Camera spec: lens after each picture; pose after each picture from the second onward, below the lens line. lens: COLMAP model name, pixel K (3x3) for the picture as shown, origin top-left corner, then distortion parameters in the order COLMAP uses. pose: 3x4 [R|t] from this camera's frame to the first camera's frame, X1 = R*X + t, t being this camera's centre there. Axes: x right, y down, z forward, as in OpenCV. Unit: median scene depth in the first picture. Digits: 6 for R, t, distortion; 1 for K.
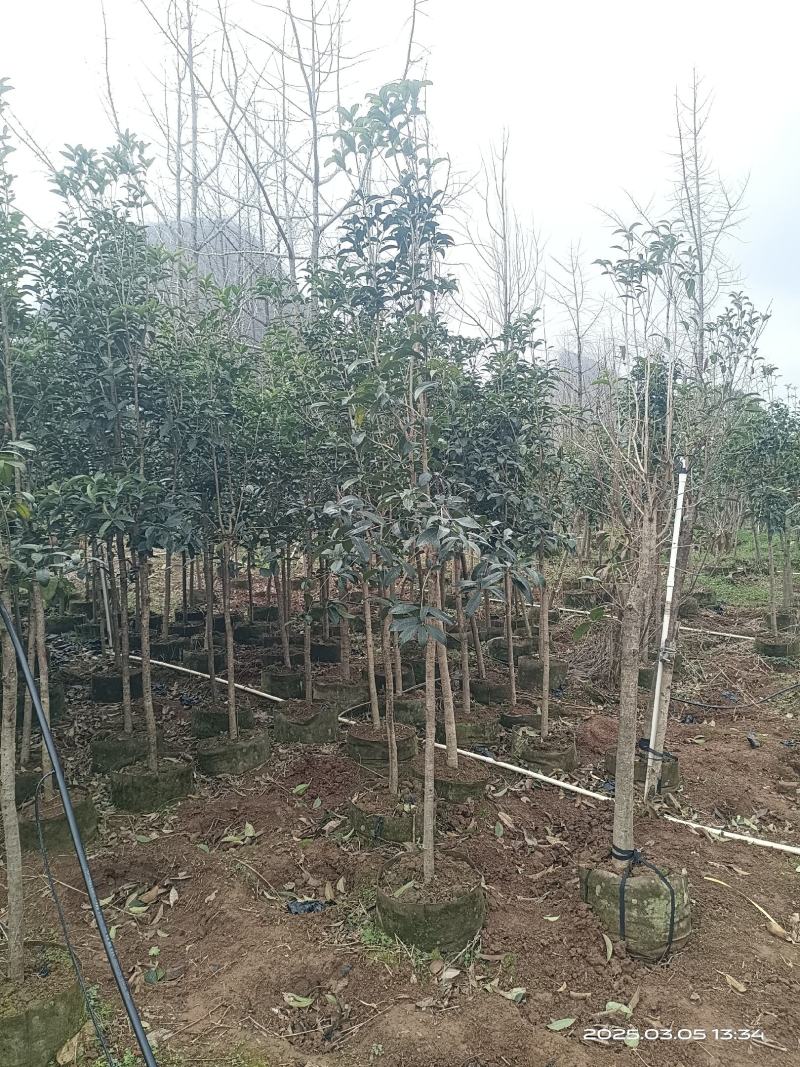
lens RADIAL K [[784.5, 0, 414.4], [0, 784.5, 533.2], [0, 0, 1]] dist [0.051277, -0.052279]
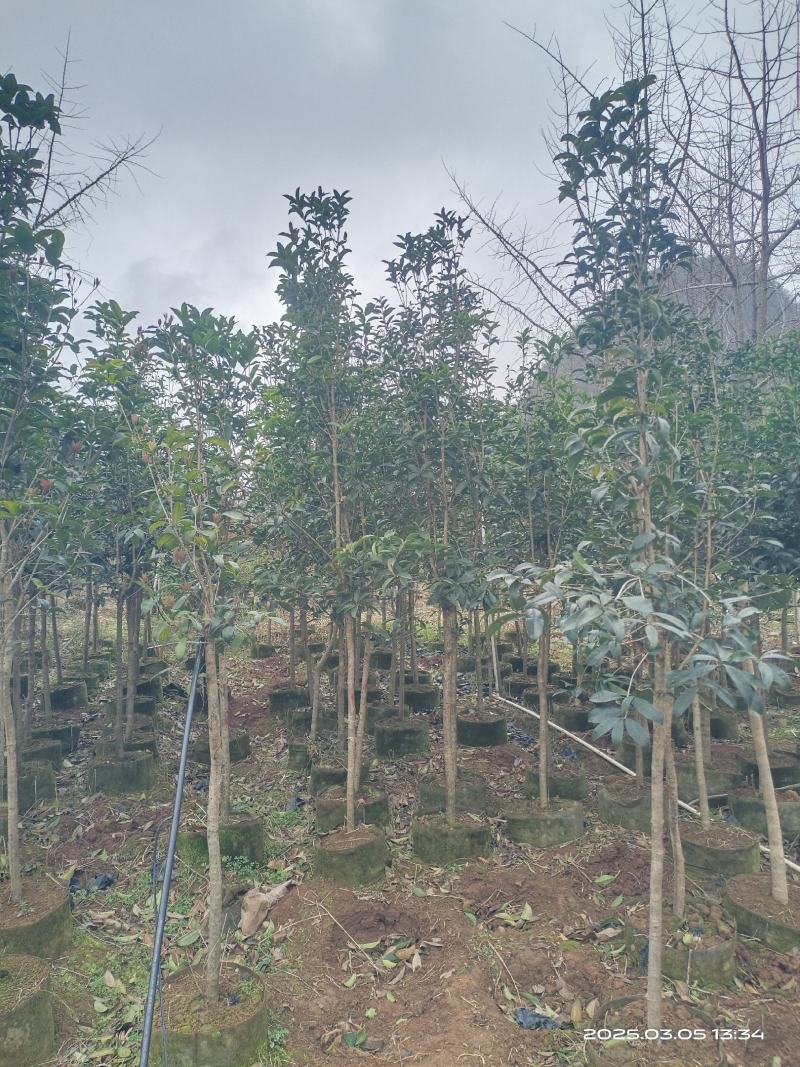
lens RADIAL K [[784.5, 0, 414.4], [0, 784.5, 533.2], [0, 0, 1]] dist [0.051277, -0.052279]
pose [[0.820440, -0.004006, -0.571719, 0.226118], [-0.026714, 0.998615, -0.045332, -0.025877], [0.571108, 0.052465, 0.819196, 0.139813]]
